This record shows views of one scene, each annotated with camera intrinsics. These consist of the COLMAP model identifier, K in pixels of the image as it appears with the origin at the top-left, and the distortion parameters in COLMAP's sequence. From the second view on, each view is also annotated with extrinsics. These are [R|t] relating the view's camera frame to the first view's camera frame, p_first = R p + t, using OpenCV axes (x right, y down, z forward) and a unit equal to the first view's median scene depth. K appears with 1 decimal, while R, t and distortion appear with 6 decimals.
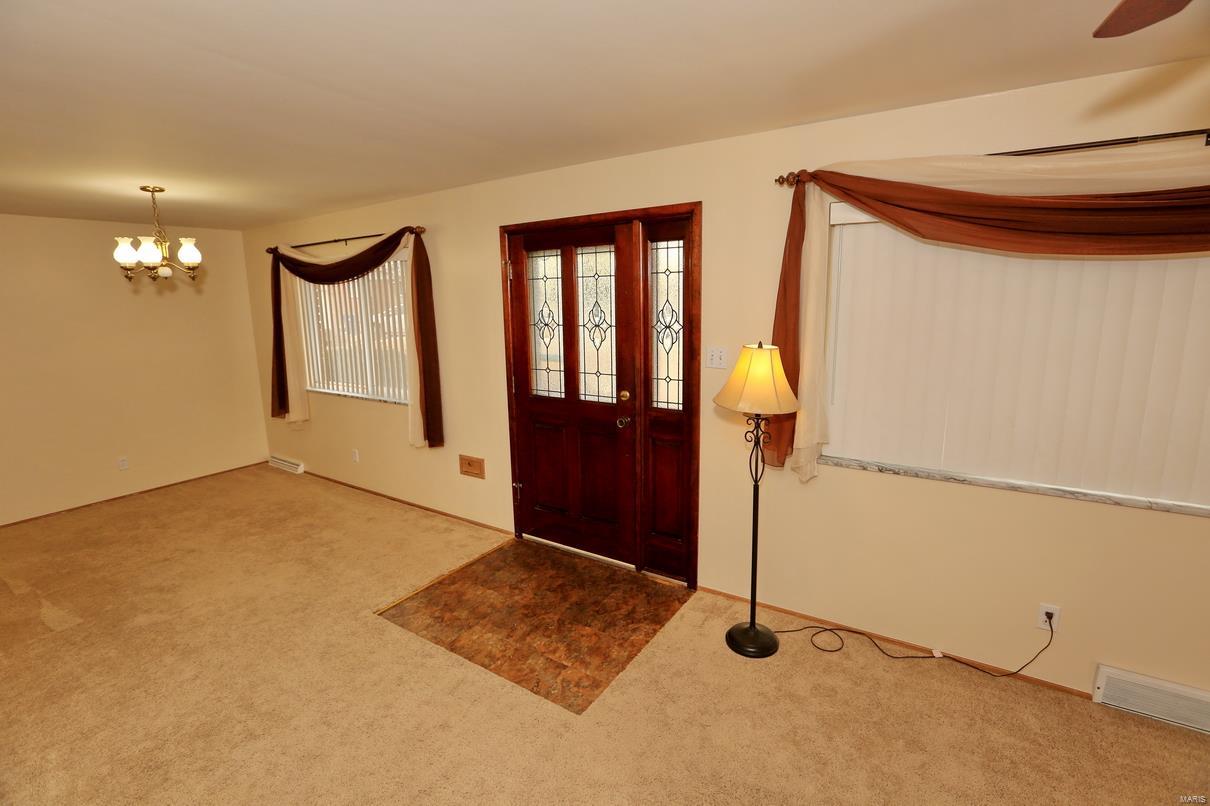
lens RADIAL K [[551.4, 0, 592.9], [0, 551.4, 399.0], [0, 0, 1]] dist [-0.059902, 0.027926]
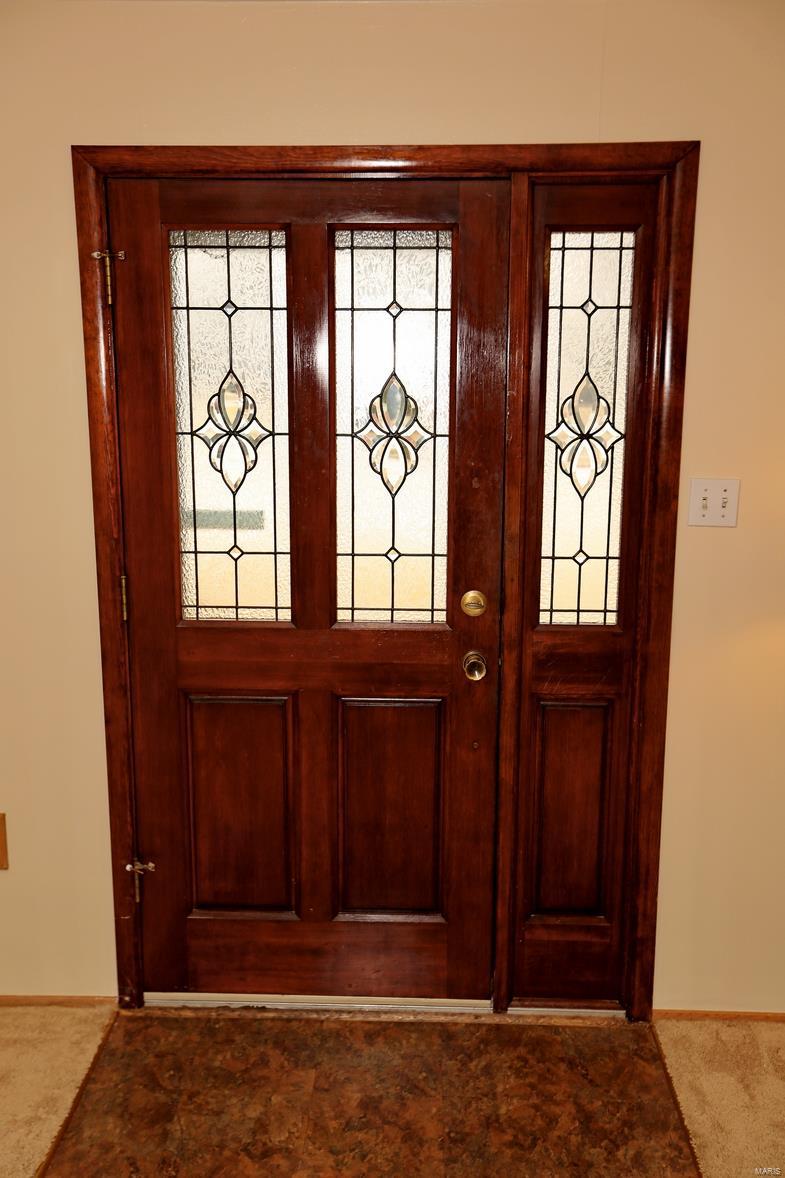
lens RADIAL K [[1138.9, 0, 392.3], [0, 1138.9, 600.7], [0, 0, 1]] dist [0.045111, 0.012877]
pose [[0.850235, -0.086072, 0.519319, -0.420847], [0.074753, 0.996286, 0.042738, -0.046877], [-0.521069, 0.002484, 0.853511, 0.285260]]
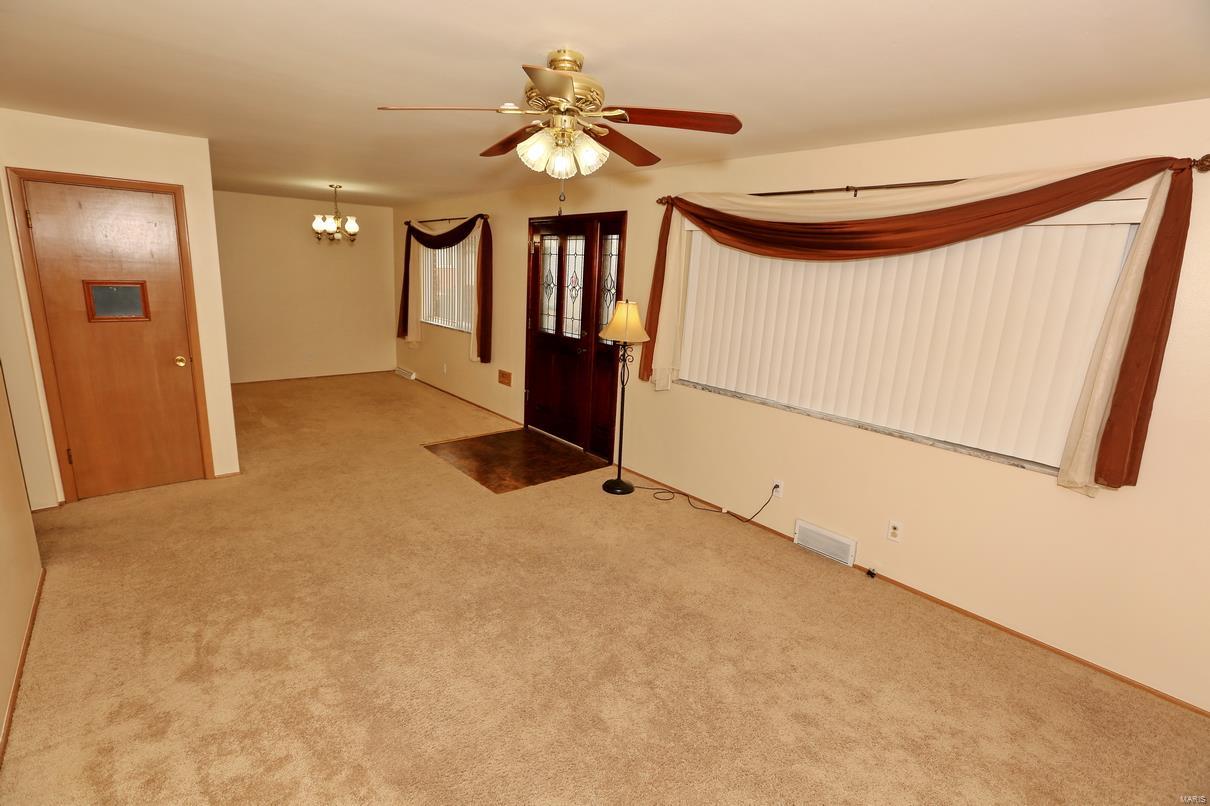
lens RADIAL K [[551.4, 0, 592.9], [0, 551.4, 399.0], [0, 0, 1]] dist [-0.059902, 0.027926]
pose [[0.960042, 0.127353, -0.249200, 0.464816], [-0.116247, 0.991475, 0.058850, 0.076553], [0.254571, -0.027530, 0.966662, -0.459873]]
